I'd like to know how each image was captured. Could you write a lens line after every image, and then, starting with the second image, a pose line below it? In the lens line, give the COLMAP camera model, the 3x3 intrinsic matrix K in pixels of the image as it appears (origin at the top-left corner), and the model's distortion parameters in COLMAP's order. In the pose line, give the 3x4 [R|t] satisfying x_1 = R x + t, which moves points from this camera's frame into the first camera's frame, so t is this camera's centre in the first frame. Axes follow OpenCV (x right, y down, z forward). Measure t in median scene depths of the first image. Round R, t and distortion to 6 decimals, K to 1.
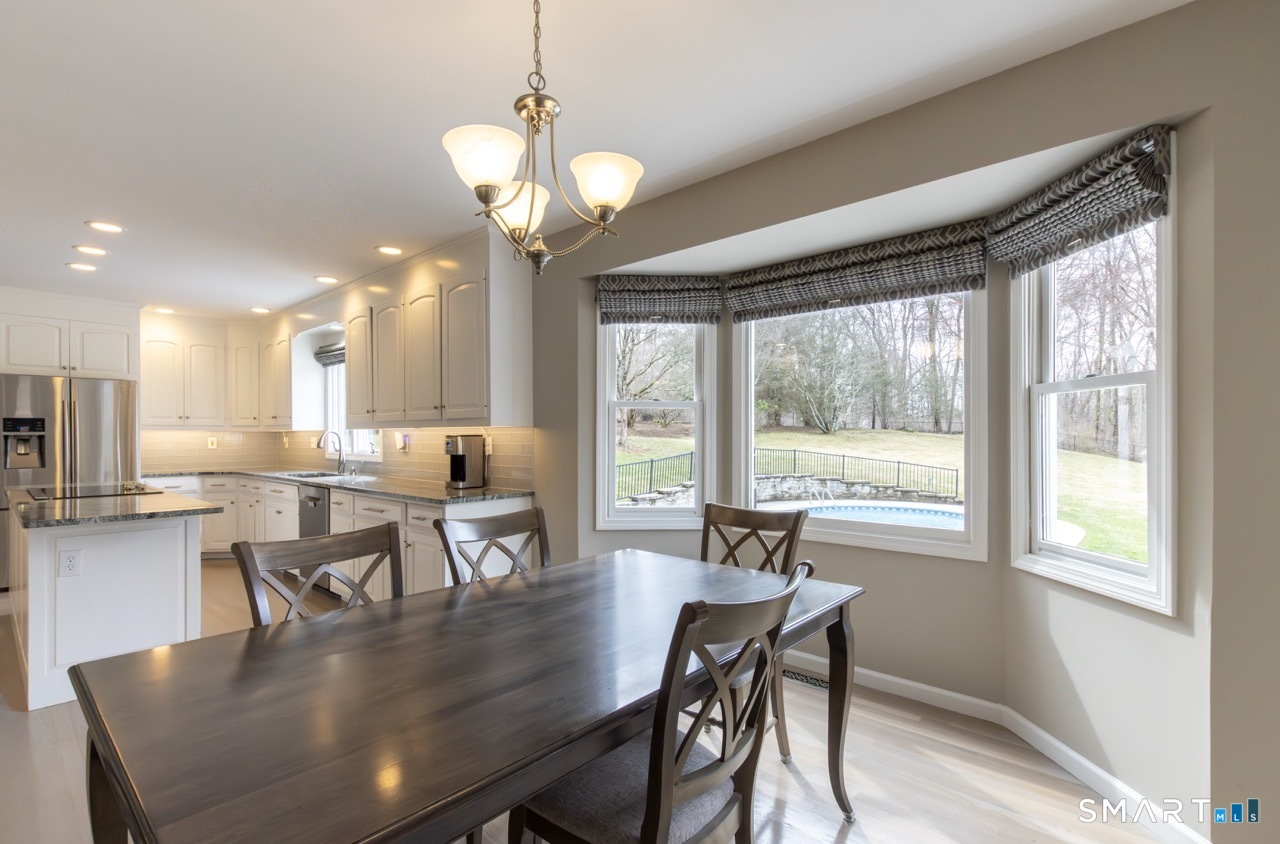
lens RADIAL K [[599.1, 0, 657.2], [0, 599.1, 435.0], [0, 0, 1]] dist [-0.004287, 0.000421]
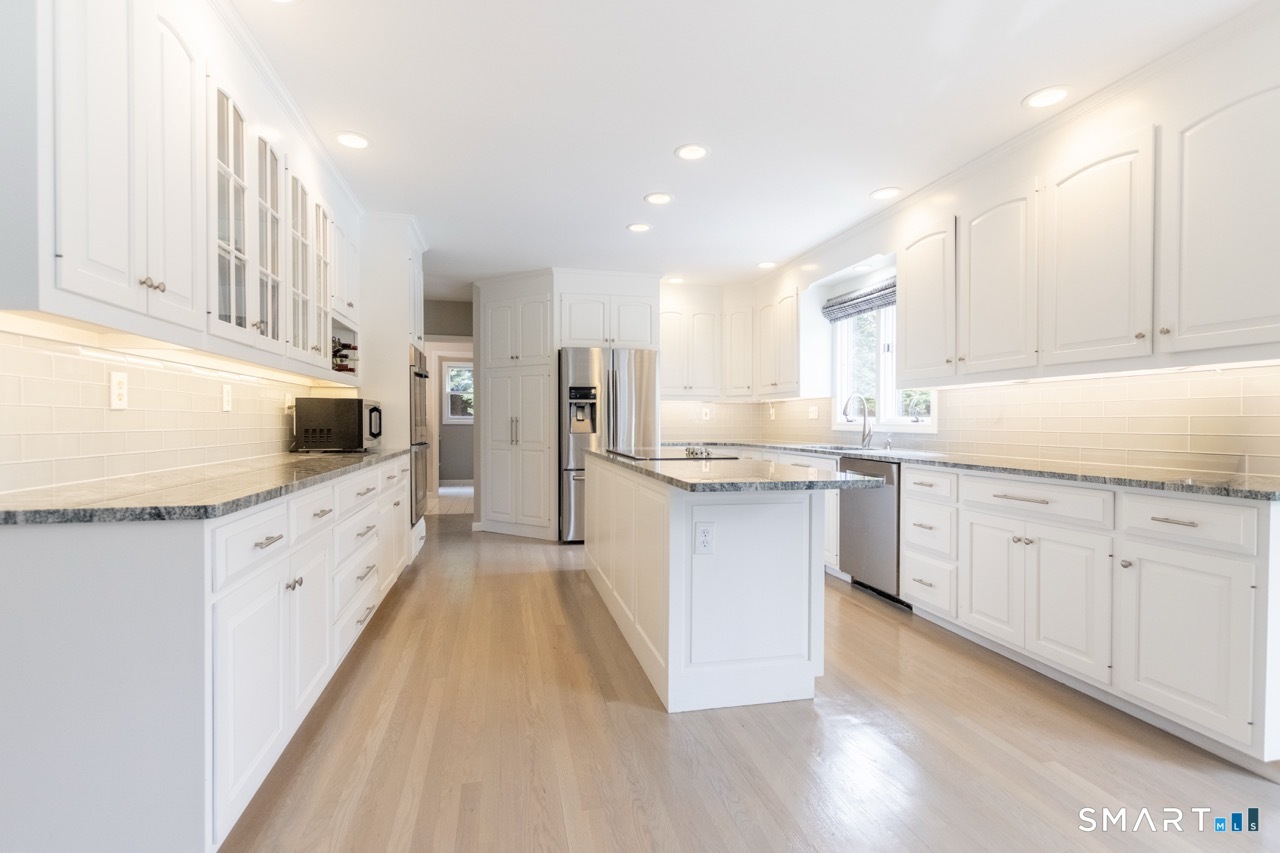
lens RADIAL K [[599.1, 0, 644.5], [0, 599.1, 434.6], [0, 0, 1]] dist [-0.004287, 0.000421]
pose [[0.815340, 0.018050, -0.578701, -0.308375], [-0.005571, 0.999712, 0.023332, 0.029841], [0.578956, -0.015800, 0.815206, 0.160155]]
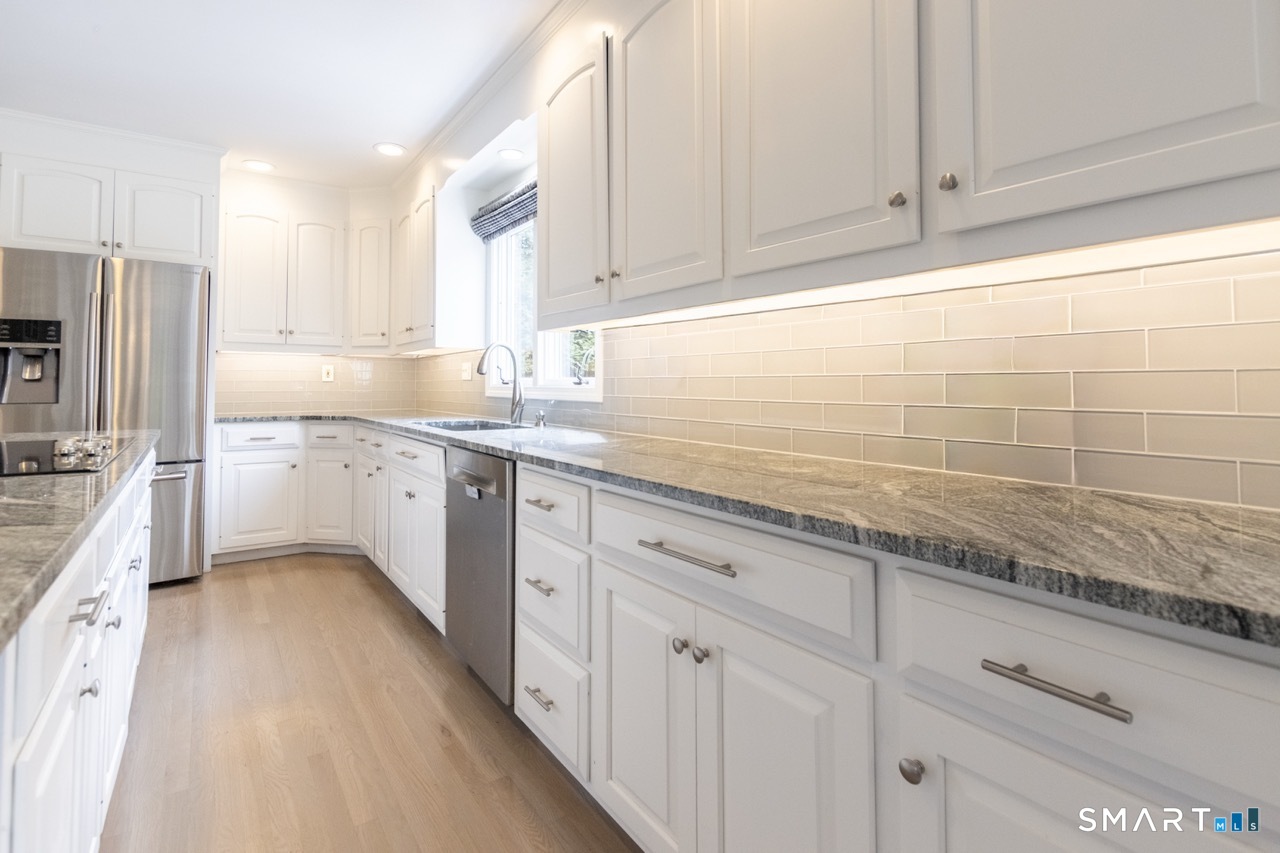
lens RADIAL K [[599.1, 0, 639.7], [0, 599.1, 374.0], [0, 0, 1]] dist [-0.004287, 0.000421]
pose [[0.976379, 0.003230, -0.216042, -0.309171], [-0.007674, 0.999776, -0.019734, 0.030357], [0.215930, 0.020926, 0.976185, 0.506399]]
